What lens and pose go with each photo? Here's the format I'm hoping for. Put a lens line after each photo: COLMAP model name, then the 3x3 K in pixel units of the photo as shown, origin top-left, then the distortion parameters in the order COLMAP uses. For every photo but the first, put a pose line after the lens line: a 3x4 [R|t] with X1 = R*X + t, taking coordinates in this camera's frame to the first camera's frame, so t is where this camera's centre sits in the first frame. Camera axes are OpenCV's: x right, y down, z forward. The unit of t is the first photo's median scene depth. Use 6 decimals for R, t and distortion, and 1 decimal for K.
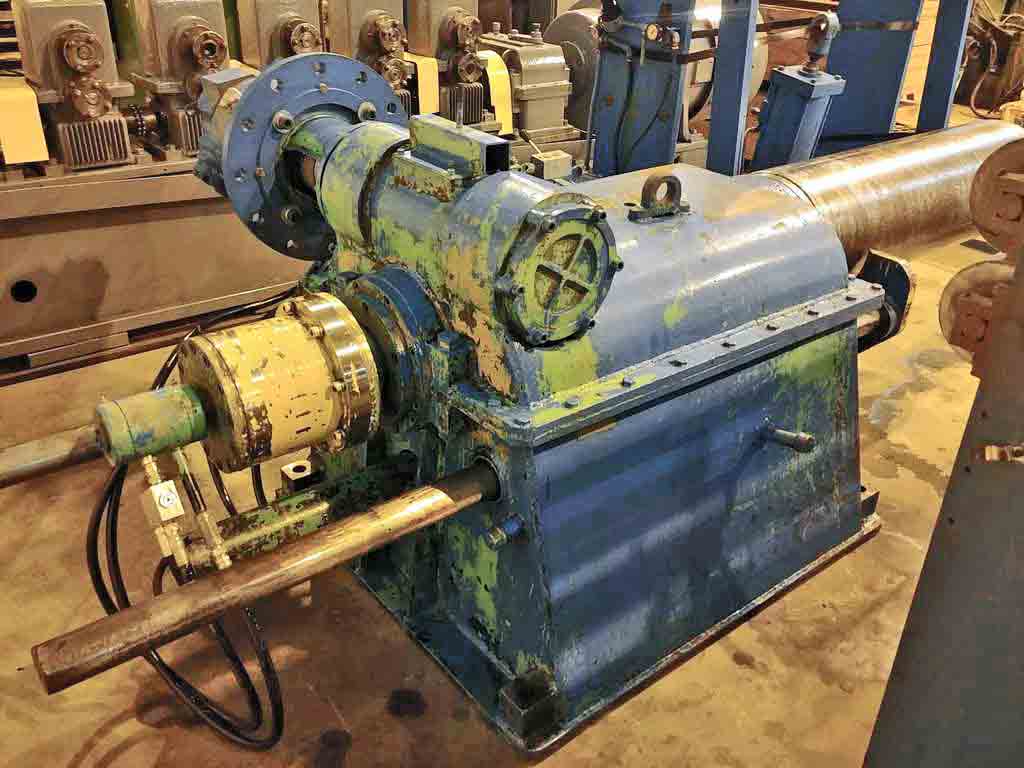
lens RADIAL K [[895.3, 0, 517.2], [0, 895.3, 389.5], [0, 0, 1]] dist [0.012562, -0.007755]
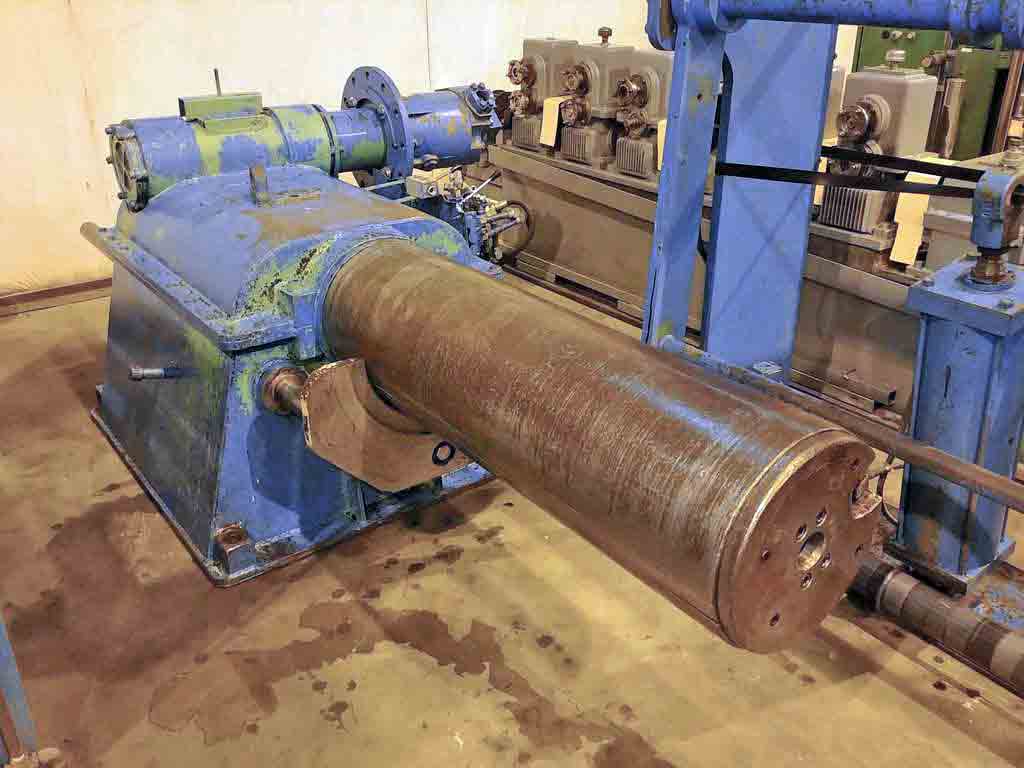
lens RADIAL K [[895.3, 0, 517.1], [0, 895.3, 379.8], [0, 0, 1]] dist [0.012562, -0.007755]
pose [[-0.034003, 0.383908, -0.922745, 1.023607], [-0.475870, 0.805682, 0.352739, -0.441251], [0.878858, 0.451101, 0.155295, 0.888705]]
